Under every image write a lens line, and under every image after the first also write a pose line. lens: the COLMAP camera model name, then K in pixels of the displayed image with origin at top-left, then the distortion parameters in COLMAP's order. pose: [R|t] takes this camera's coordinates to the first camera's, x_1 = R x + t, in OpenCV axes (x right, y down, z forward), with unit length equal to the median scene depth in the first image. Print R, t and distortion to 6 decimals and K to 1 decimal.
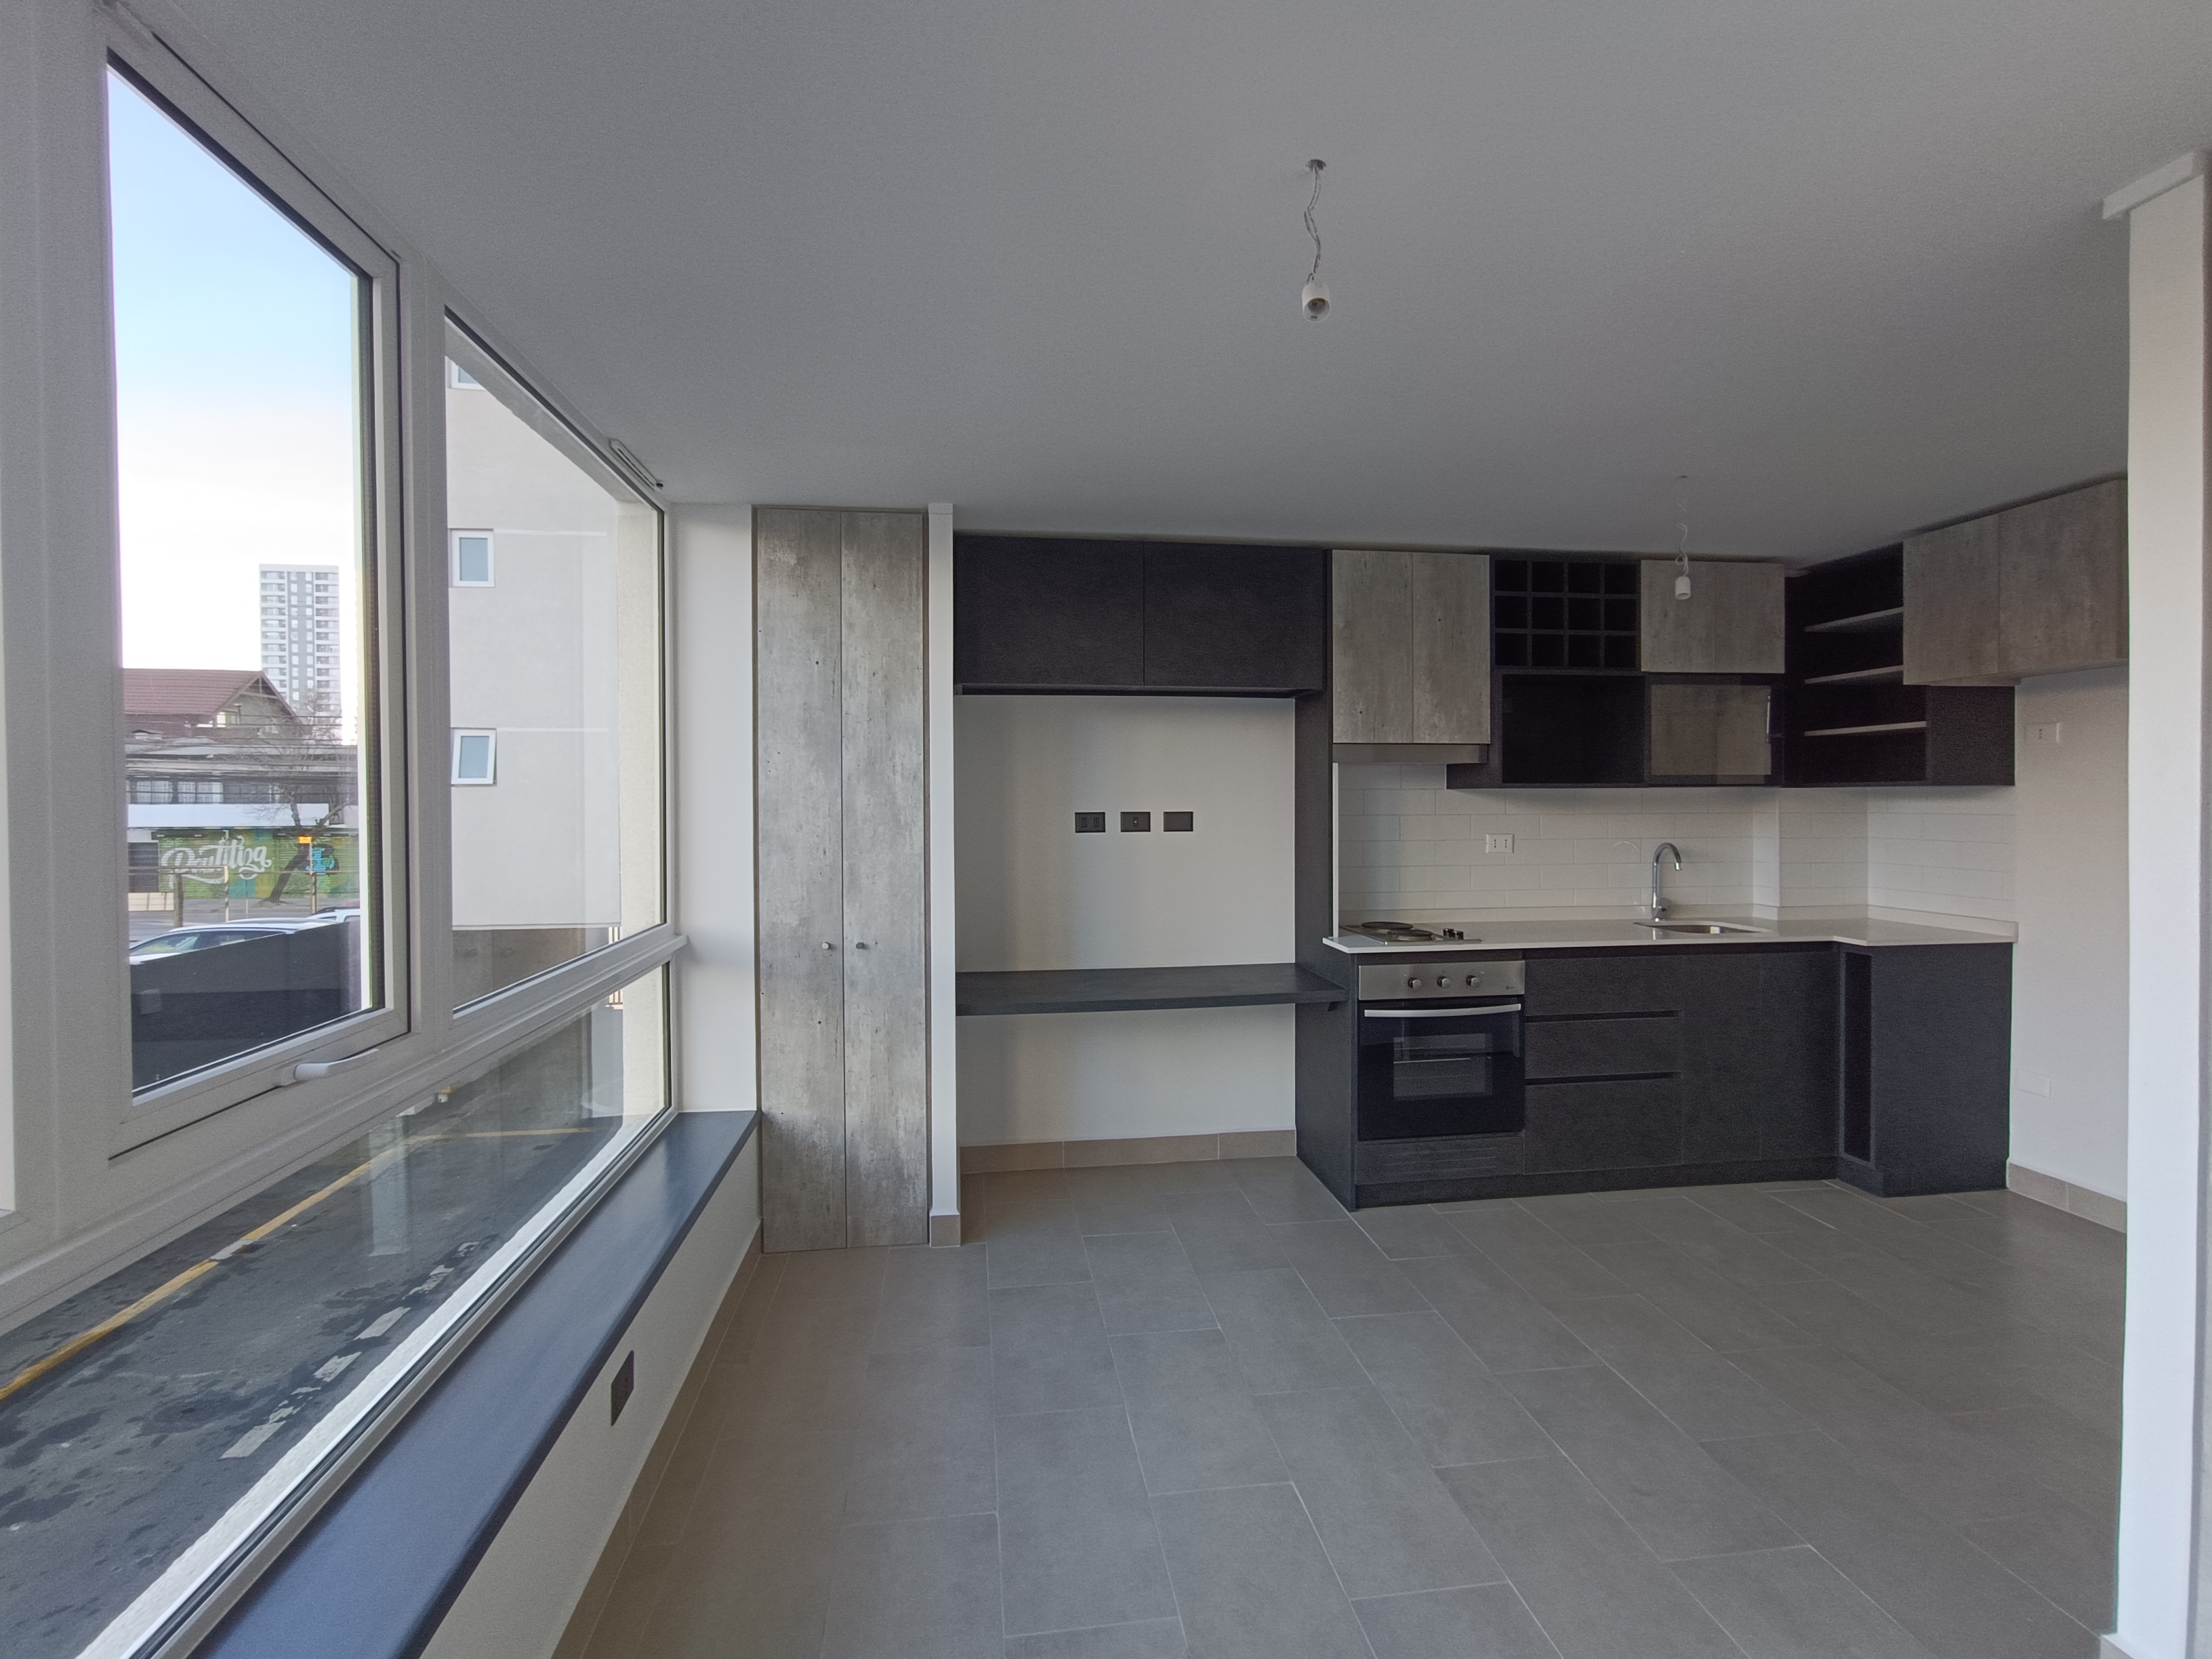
lens RADIAL K [[1006.2, 0, 1101.0], [0, 1006.2, 809.9], [0, 0, 1]] dist [-0.014687, 0.005331]
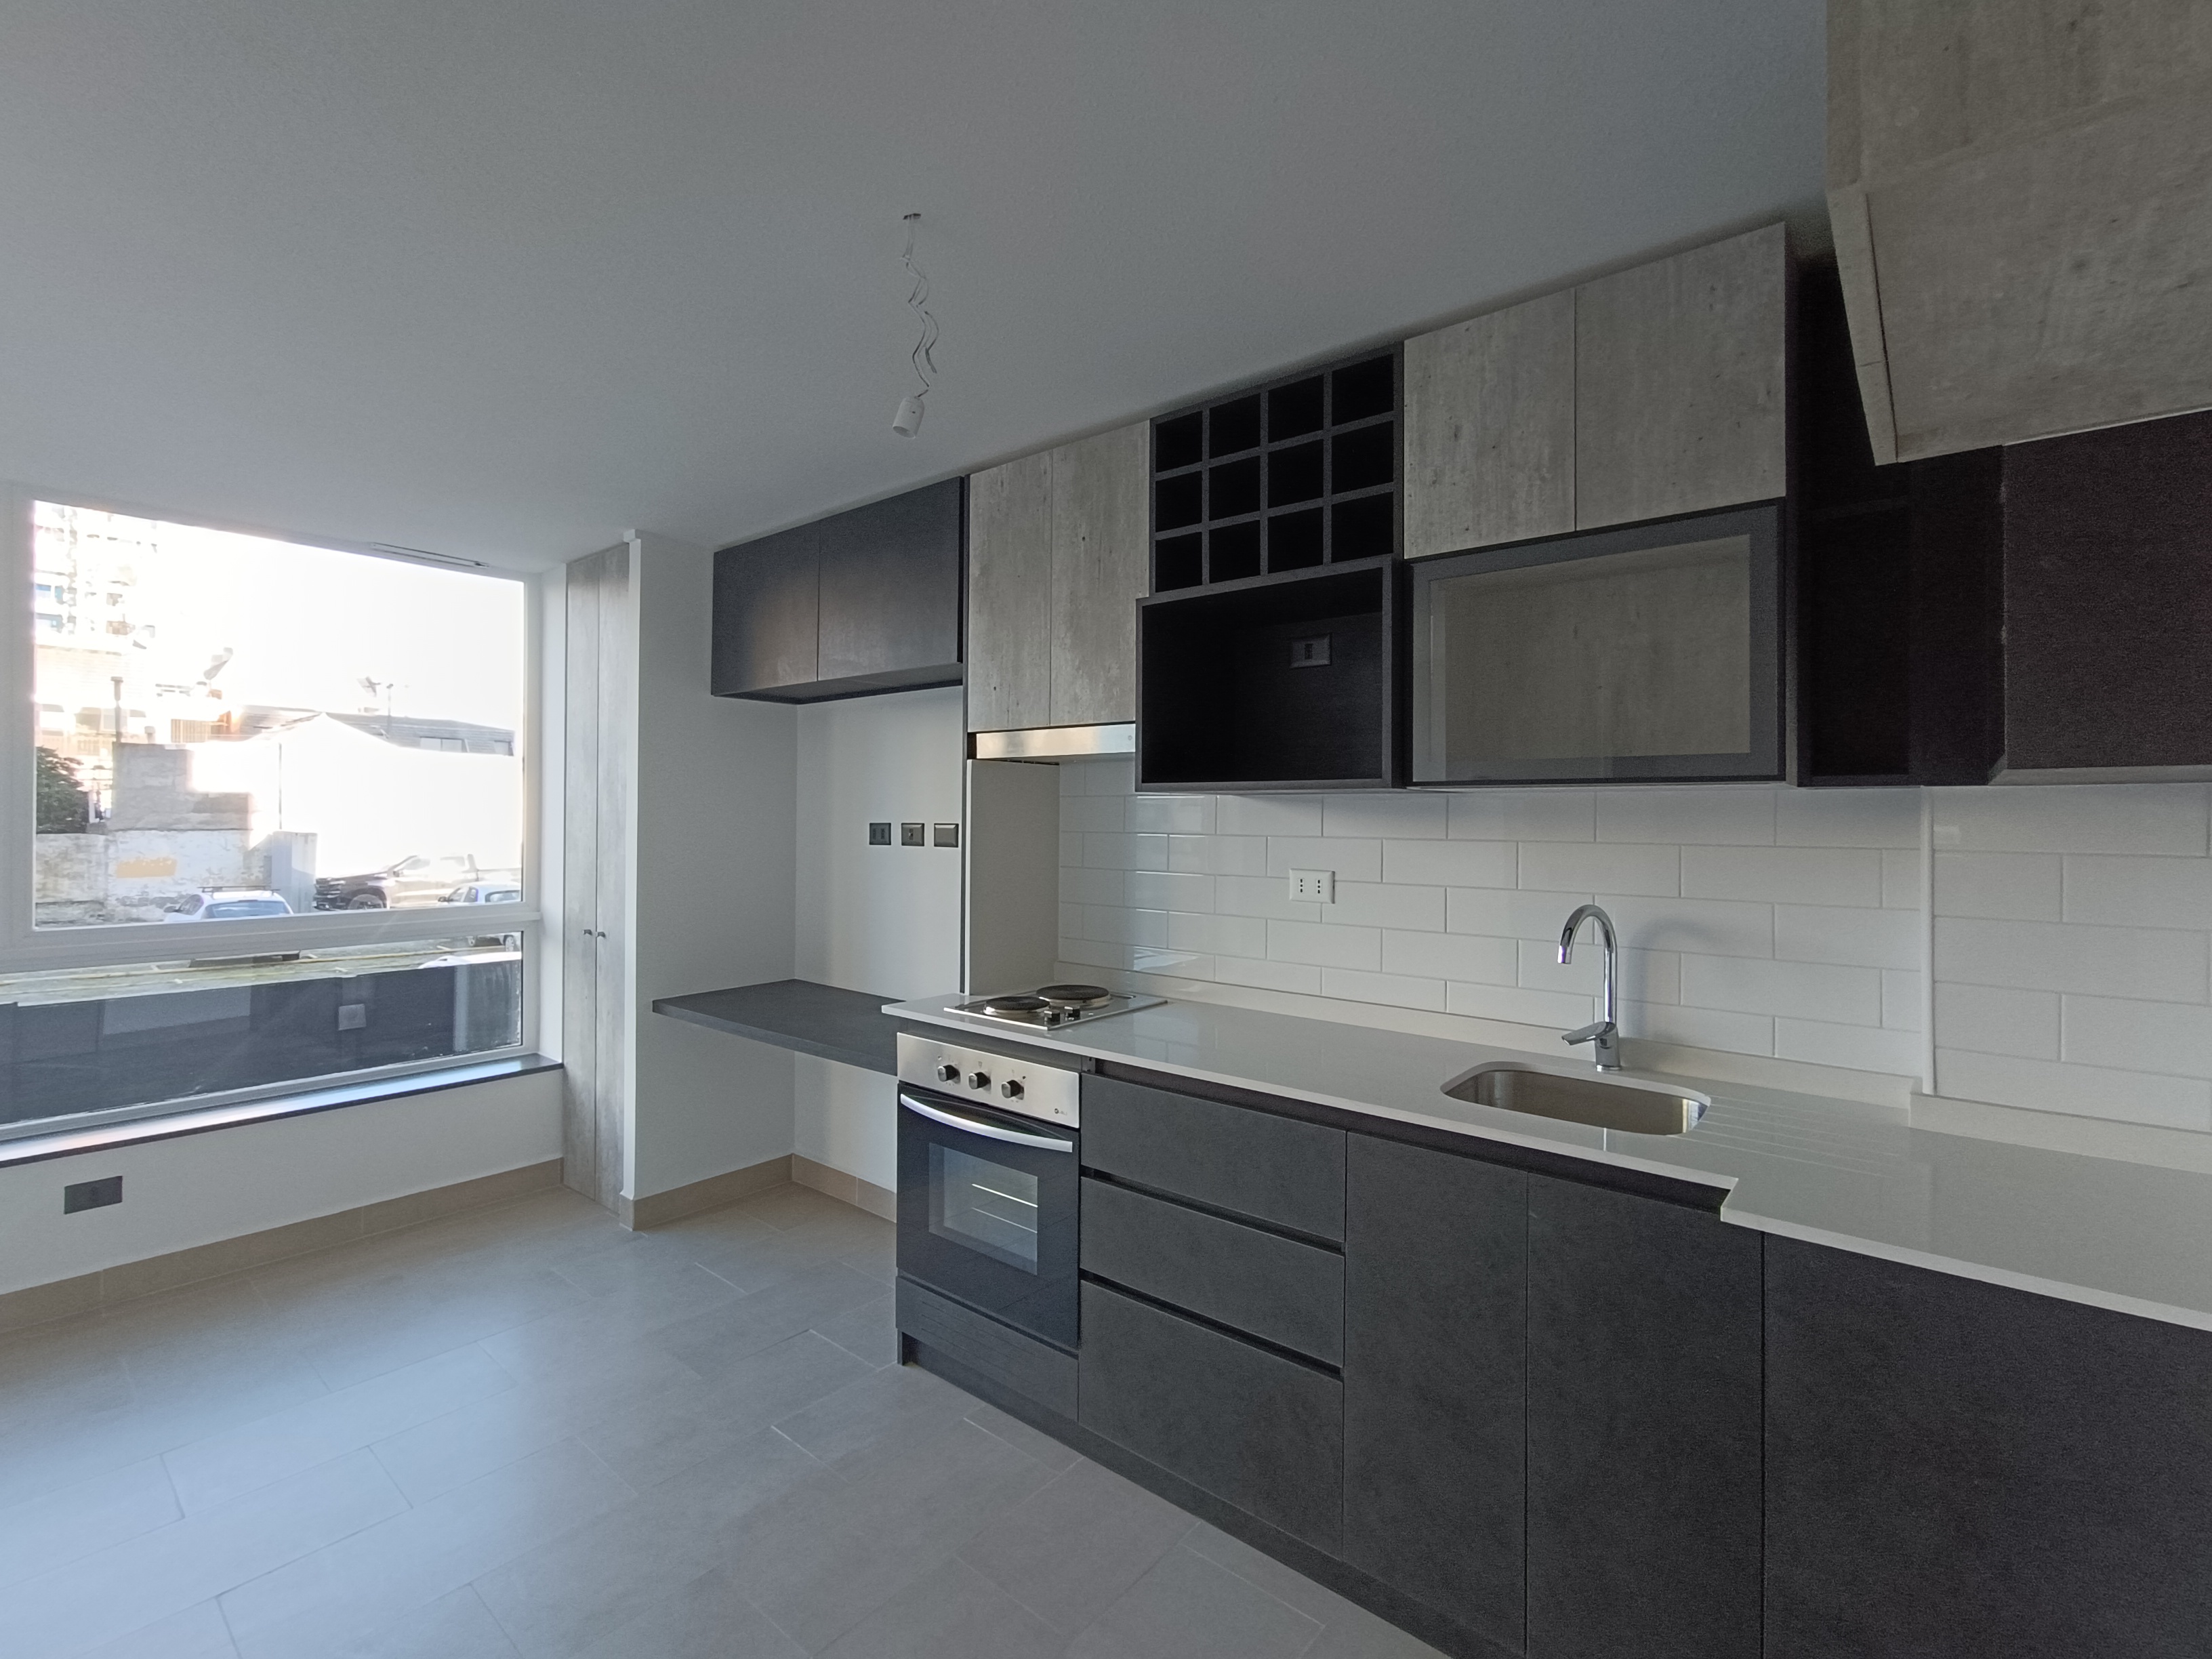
lens RADIAL K [[1006.2, 0, 1105.7], [0, 1006.2, 812.2], [0, 0, 1]] dist [-0.014687, 0.005331]
pose [[0.674634, 0.005499, -0.738132, 0.850743], [-0.018348, 0.999788, -0.009321, -0.002547], [0.737924, 0.019832, 0.674592, 0.573814]]
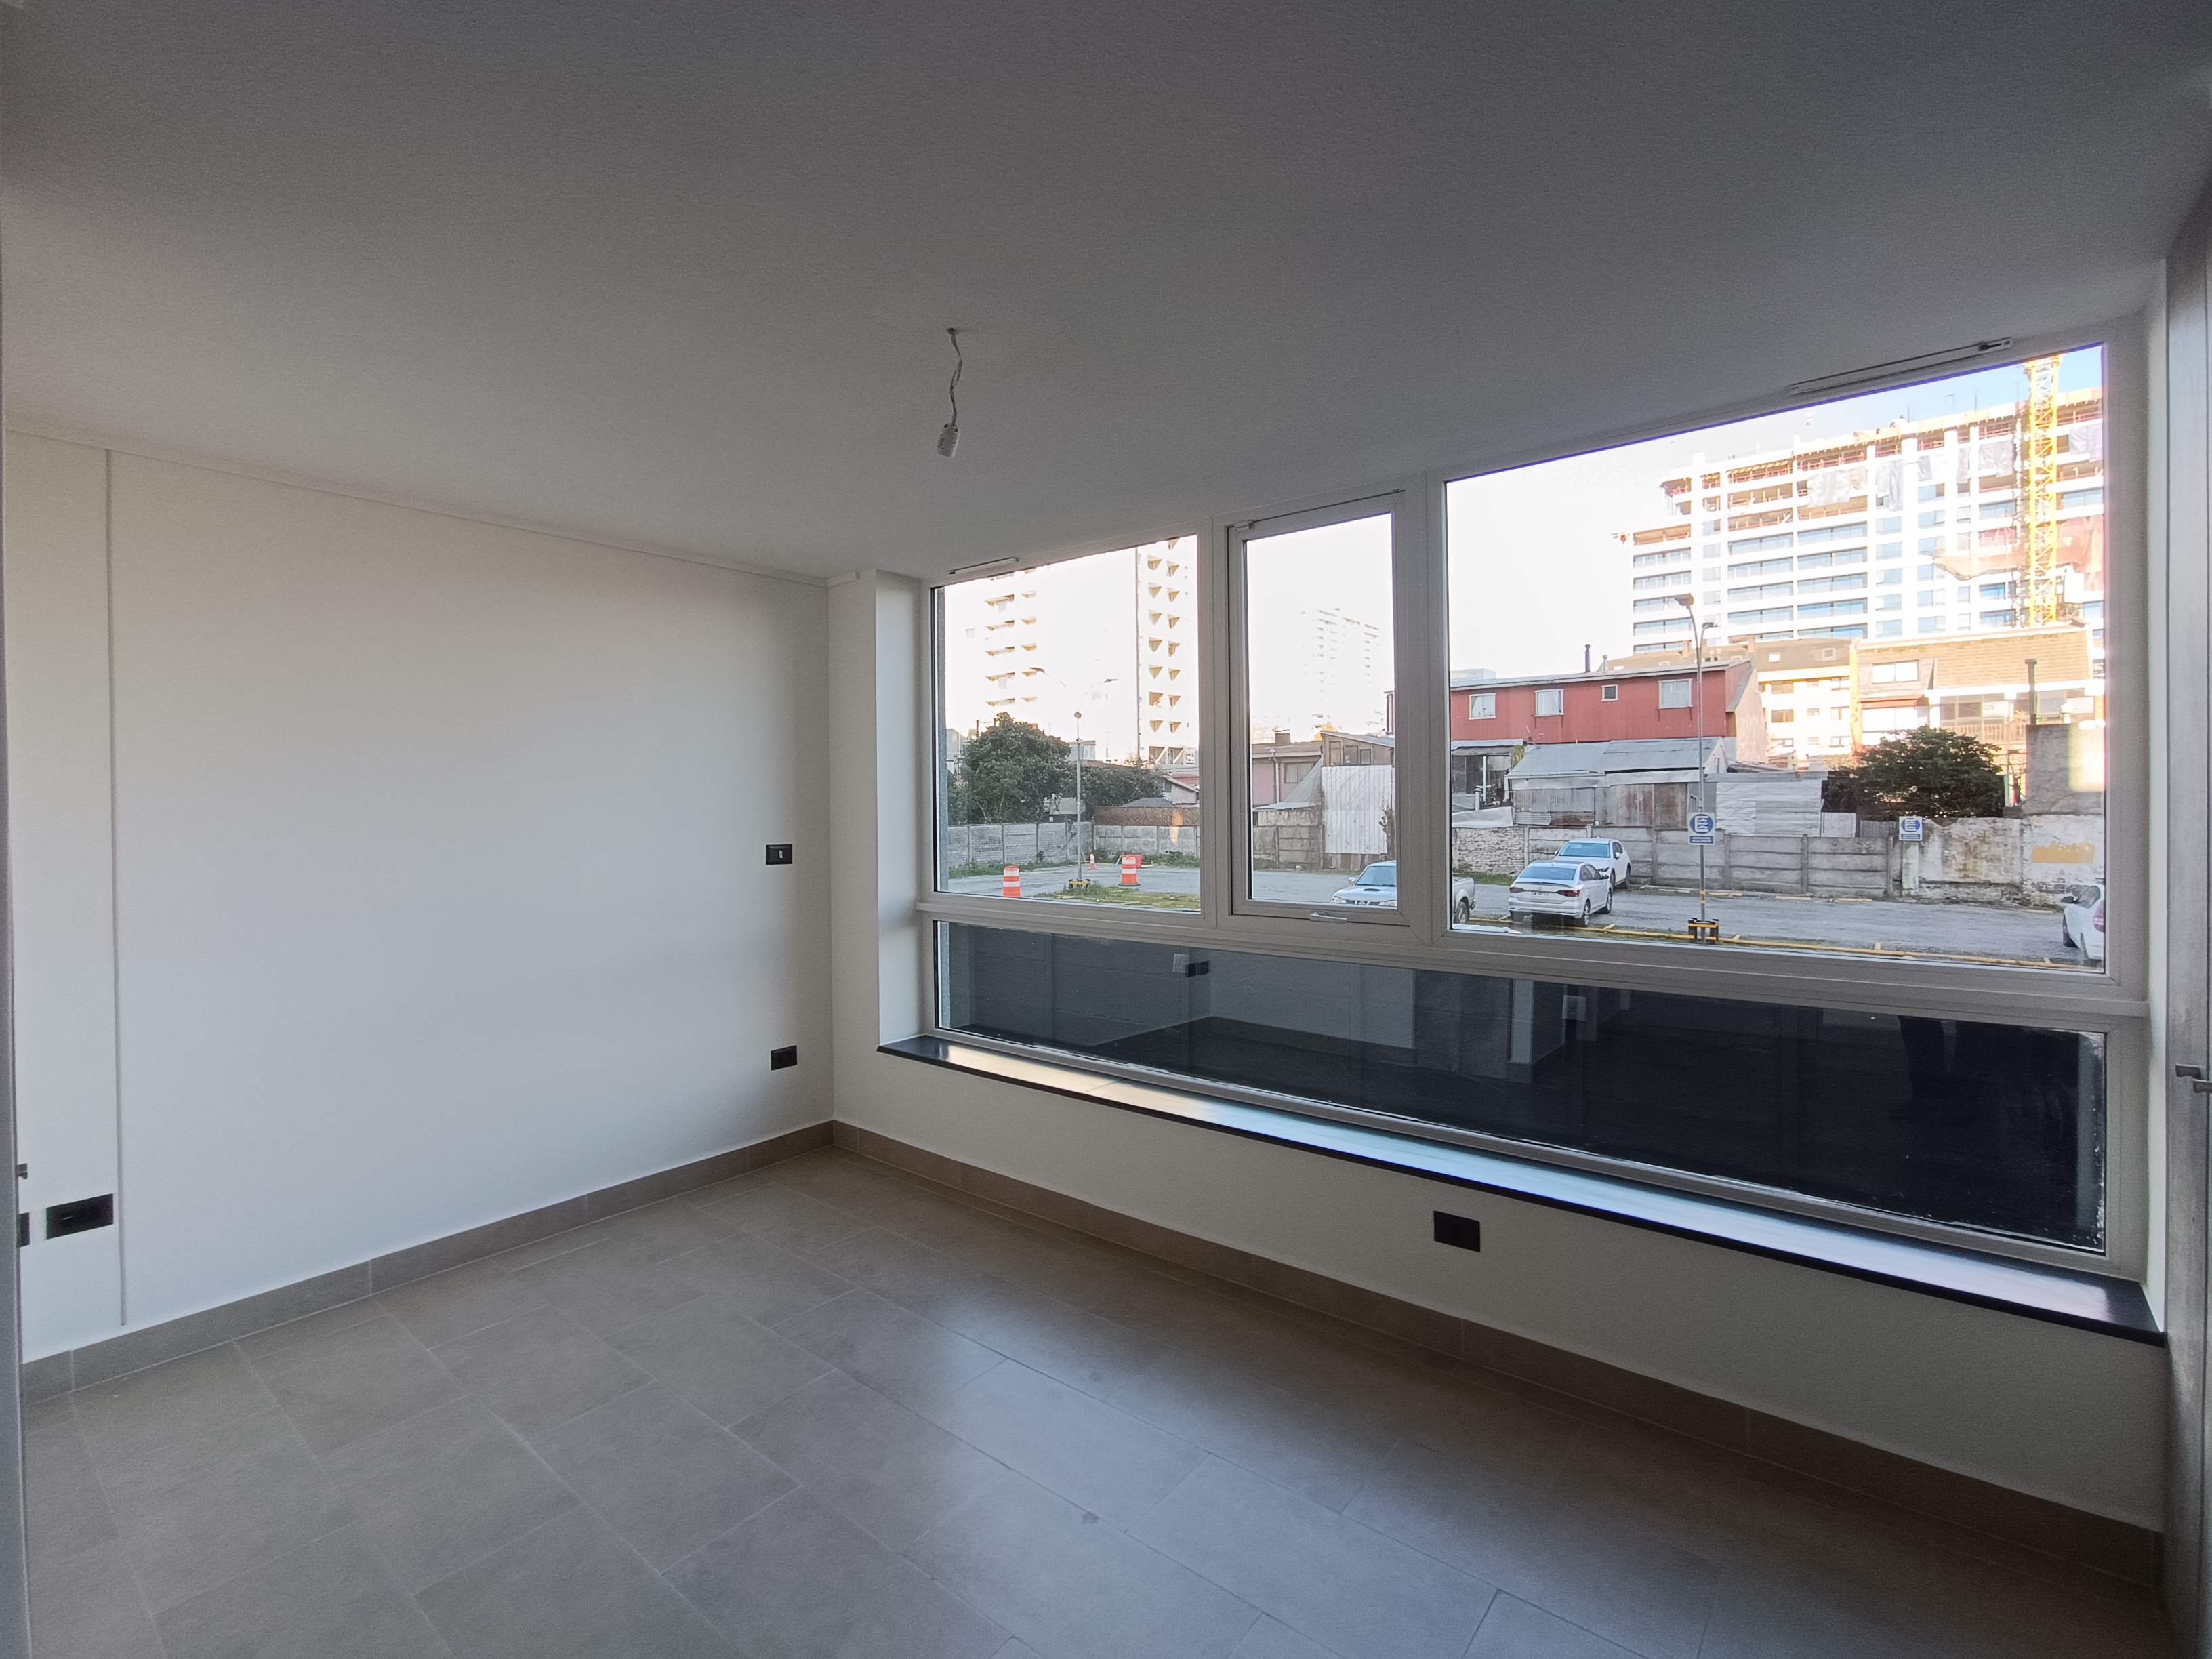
lens RADIAL K [[1006.2, 0, 1104.1], [0, 1006.2, 814.2], [0, 0, 1]] dist [-0.014687, 0.005331]
pose [[-0.730961, 0.019419, -0.682143, 0.402559], [0.005025, 0.999721, 0.023075, -0.007973], [0.682401, 0.013439, -0.730855, 0.862467]]
